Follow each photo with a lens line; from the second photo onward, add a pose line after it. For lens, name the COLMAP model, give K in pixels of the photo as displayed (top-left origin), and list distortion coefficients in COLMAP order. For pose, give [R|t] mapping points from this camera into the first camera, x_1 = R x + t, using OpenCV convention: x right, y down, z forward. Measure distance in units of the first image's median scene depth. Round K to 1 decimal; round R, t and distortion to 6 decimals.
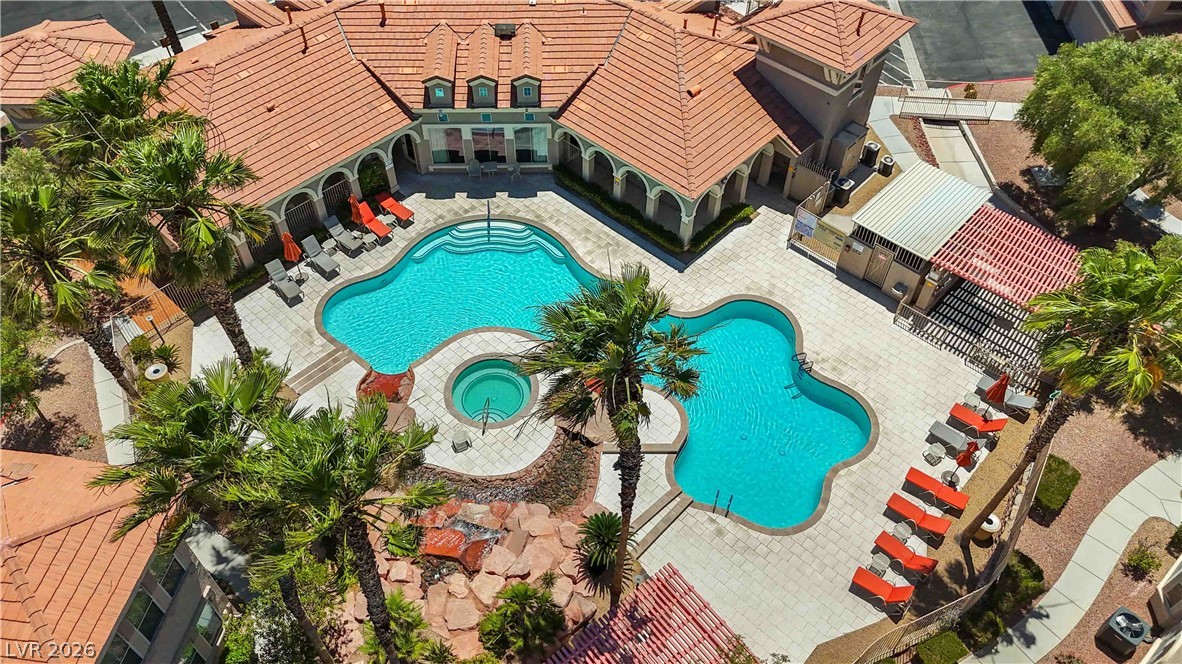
lens RADIAL K [[856.3, 0, 591.0], [0, 856.3, 332.0], [0, 0, 1]] dist [0.053491, -0.035002]
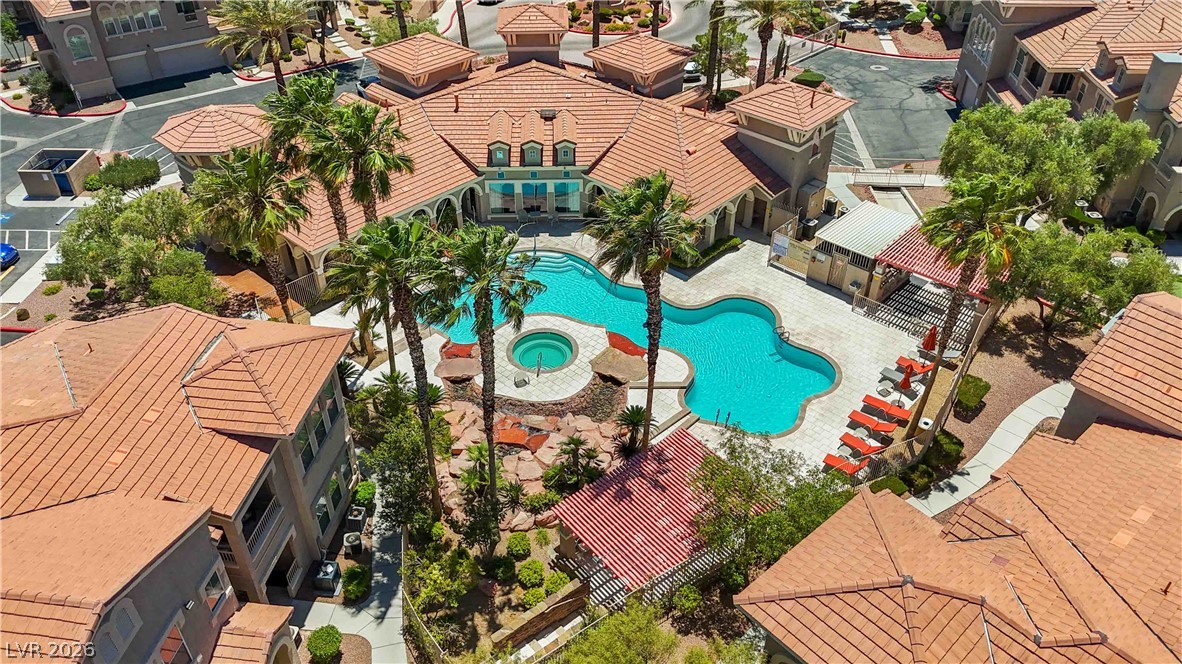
lens RADIAL K [[835.6, 0, 591.0], [0, 835.6, 332.0], [0, 0, 1]] dist [0.091306, -0.131527]
pose [[0.999963, -0.007098, -0.004951, -0.030059], [0.005961, 0.979648, -0.200634, 0.247942], [0.006274, 0.200597, 0.979654, -0.210616]]
